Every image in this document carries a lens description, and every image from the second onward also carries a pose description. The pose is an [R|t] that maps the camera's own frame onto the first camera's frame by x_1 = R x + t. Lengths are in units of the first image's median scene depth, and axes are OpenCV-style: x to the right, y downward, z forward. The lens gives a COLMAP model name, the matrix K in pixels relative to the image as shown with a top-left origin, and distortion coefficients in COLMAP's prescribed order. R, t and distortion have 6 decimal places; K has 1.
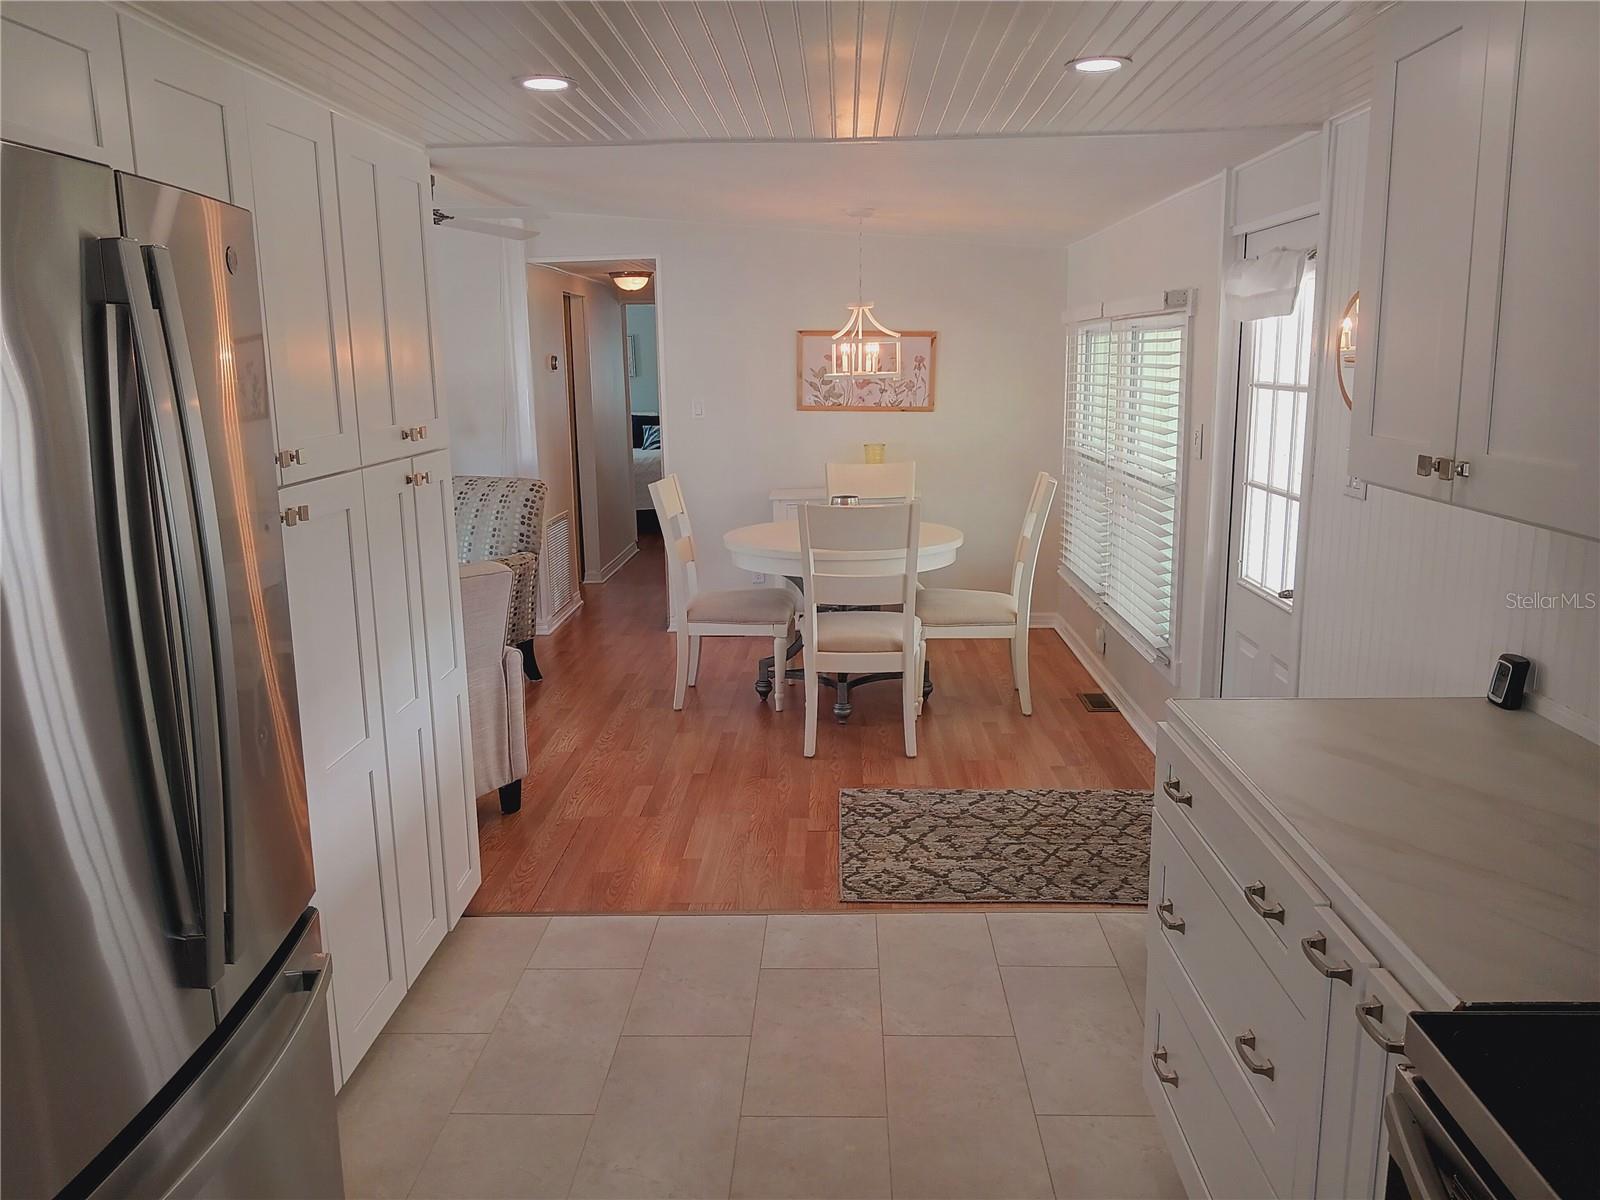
lens RADIAL K [[1146.3, 0, 832.8], [0, 1146.3, 599.7], [0, 0, 1]] dist [0.084179, -0.188794]
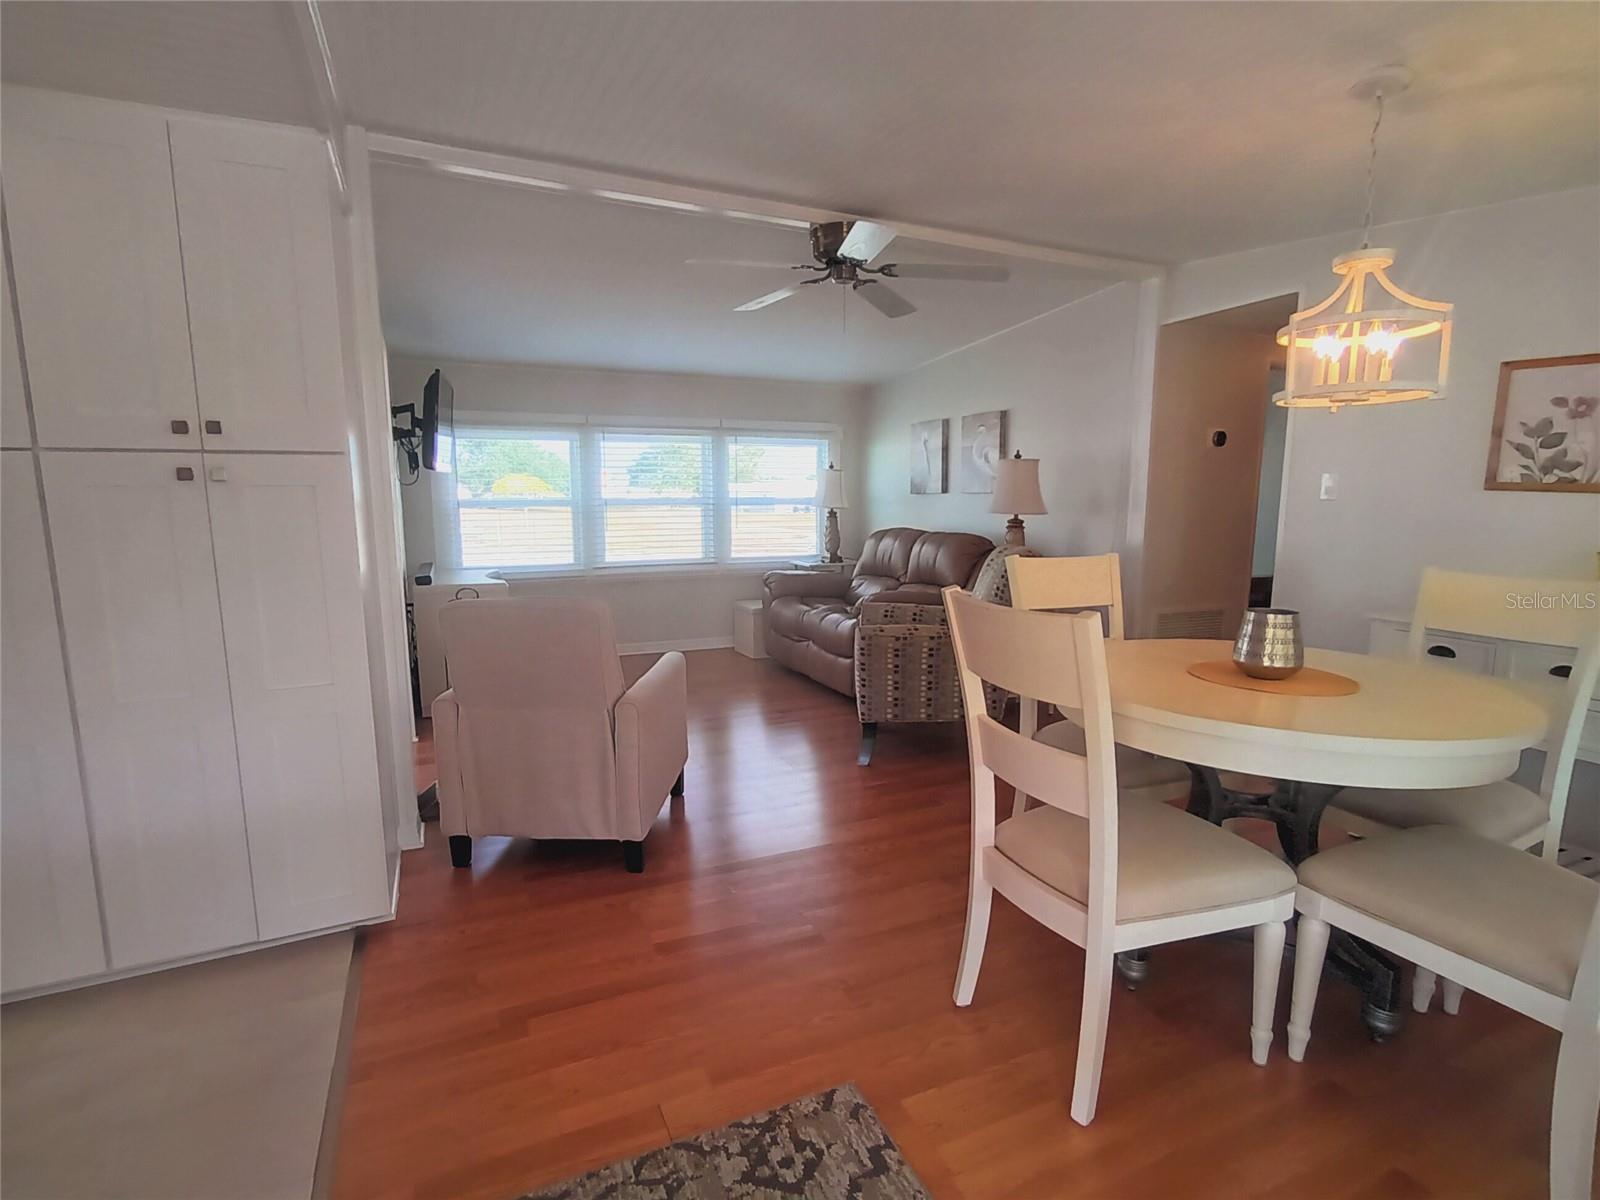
lens RADIAL K [[804.8, 0, 796.9], [0, 804.8, 620.2], [0, 0, 1]] dist [-0.057962, 0.019571]
pose [[0.428057, 0.154503, -0.890447, 0.232103], [-0.193188, 0.978147, 0.076850, -0.064918], [0.882862, 0.139127, 0.448551, 0.573724]]
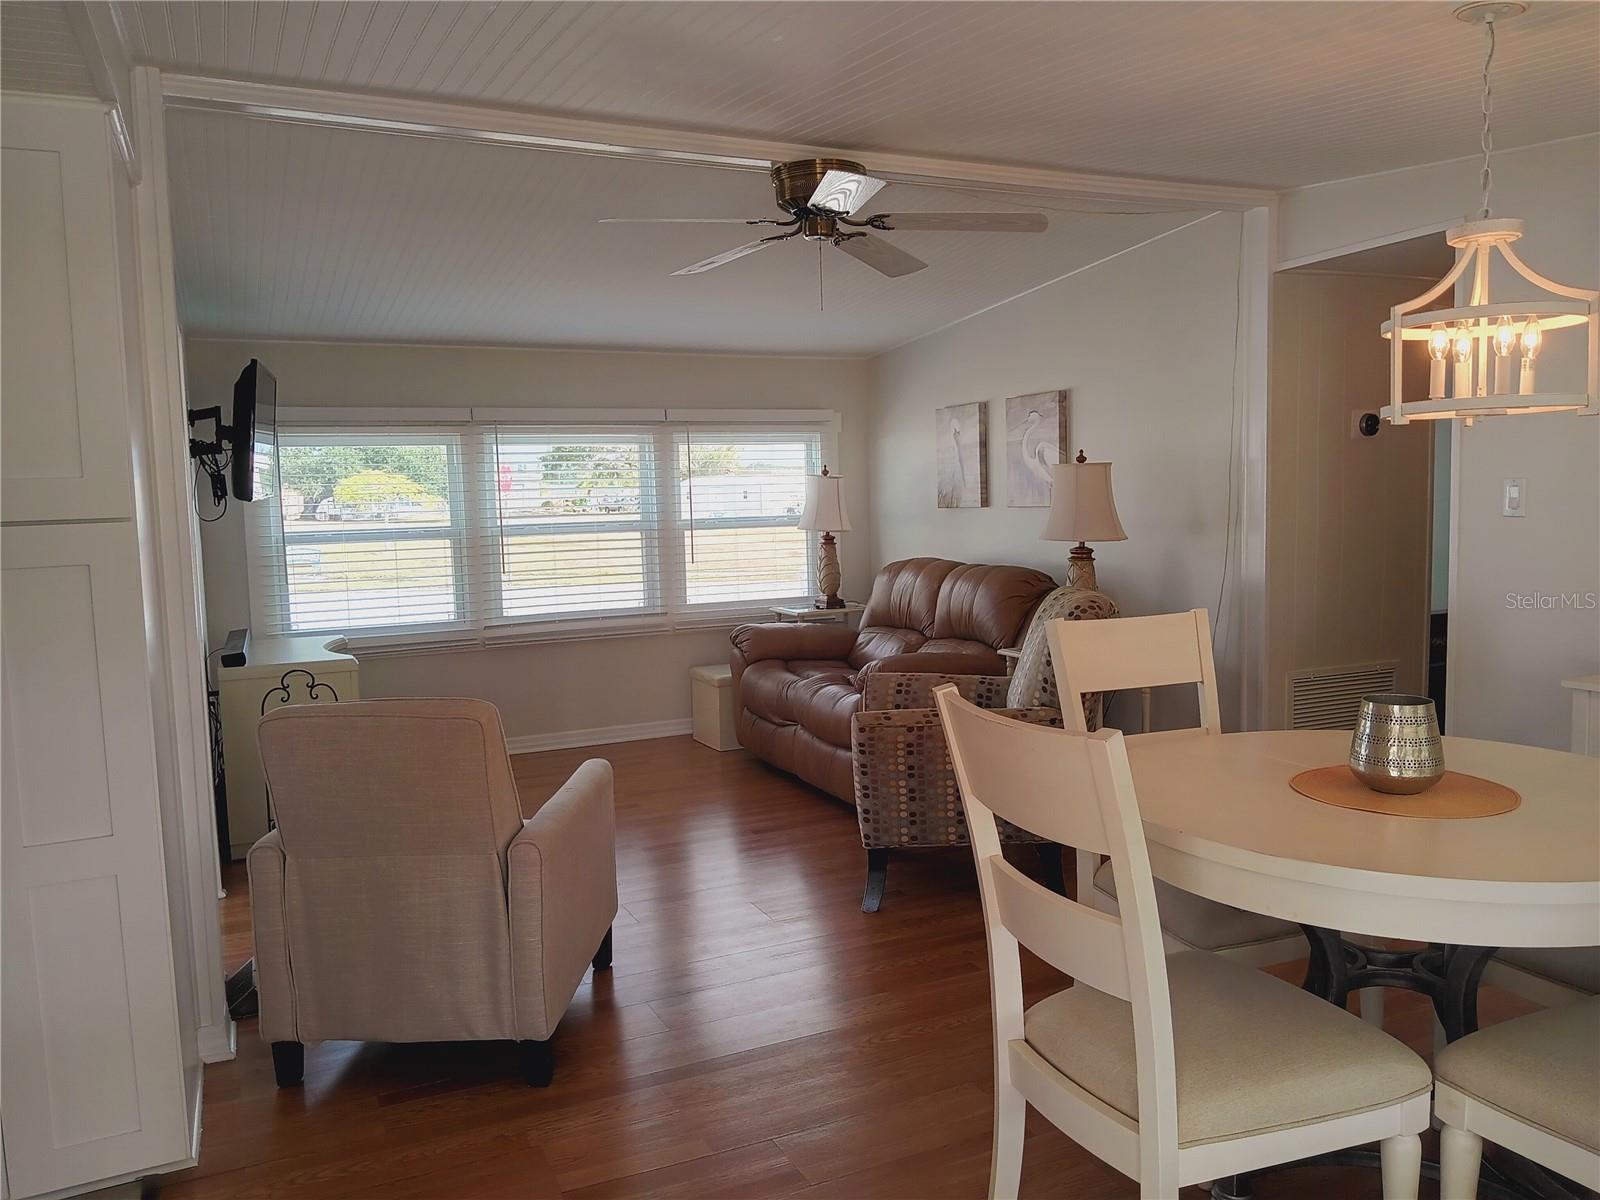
lens RADIAL K [[1191.9, 0, 800.8], [0, 1191.9, 589.4], [0, 0, 1]] dist [0.089485, -0.223763]
pose [[0.434409, 0.079122, -0.897234, 0.271775], [-0.166067, 0.986093, 0.006555, -0.088259], [0.885274, 0.146154, 0.441507, 0.568100]]
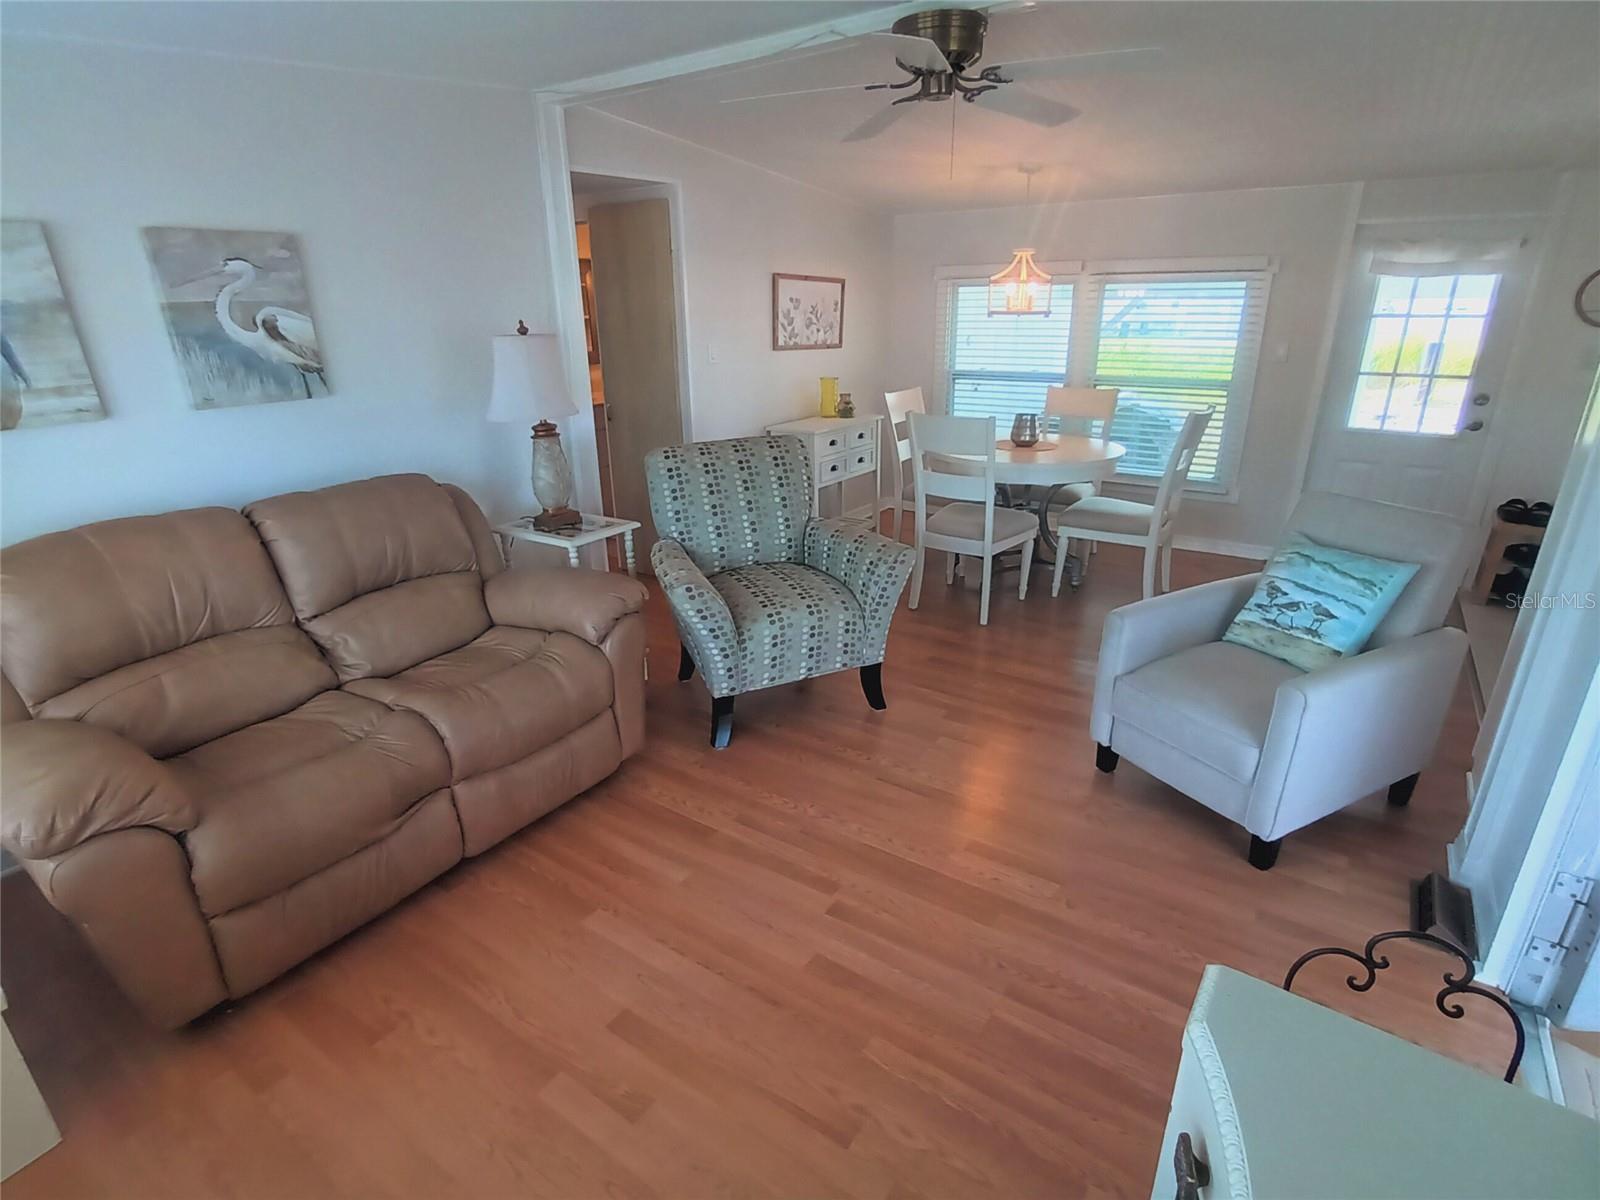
lens RADIAL K [[801.2, 0, 808.7], [0, 801.2, 620.4], [0, 0, 1]] dist [-0.051682, 0.024782]
pose [[0.551741, -0.297045, 0.779324, -0.785264], [0.177106, 0.954842, 0.238559, -0.113435], [-0.814994, 0.006400, 0.579434, 0.643525]]
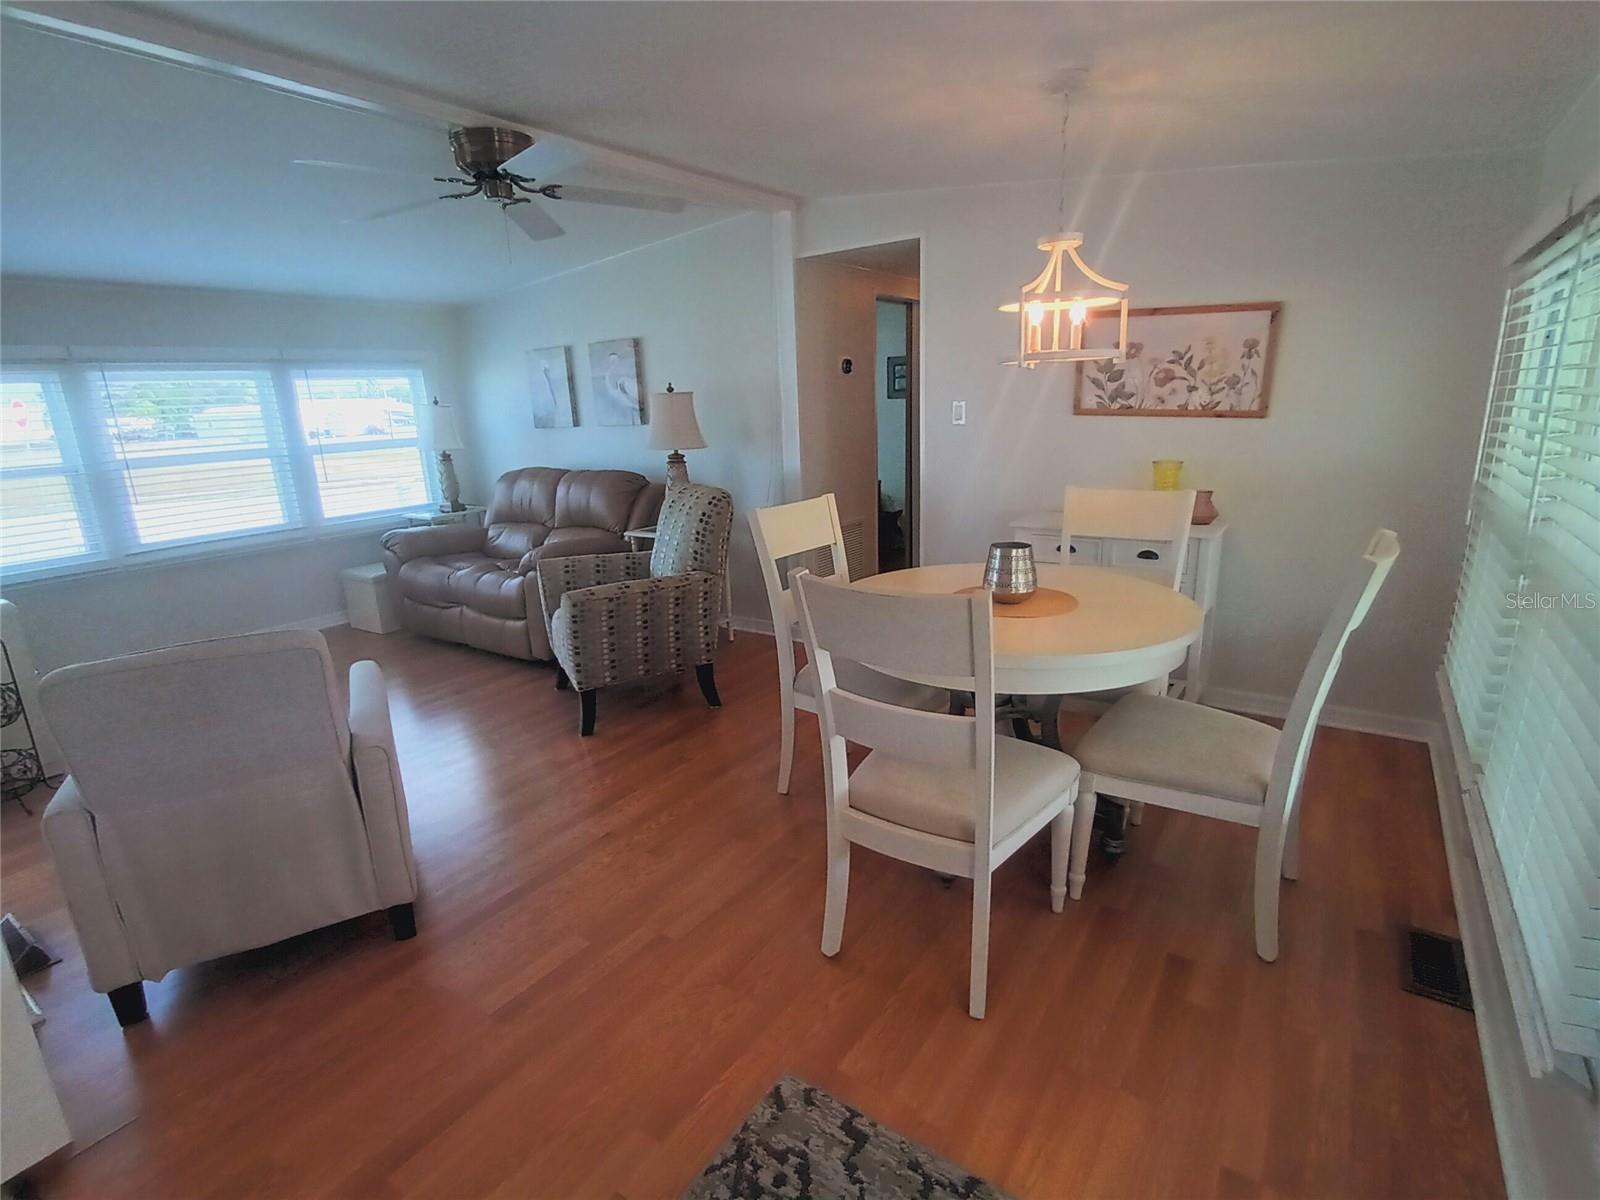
lens RADIAL K [[801.2, 0, 808.7], [0, 801.2, 620.4], [0, 0, 1]] dist [-0.051682, 0.024782]
pose [[0.838053, 0.133360, -0.529039, 0.147430], [-0.088225, 0.990029, 0.109809, -0.080213], [0.538408, -0.045352, 0.841463, 0.508723]]
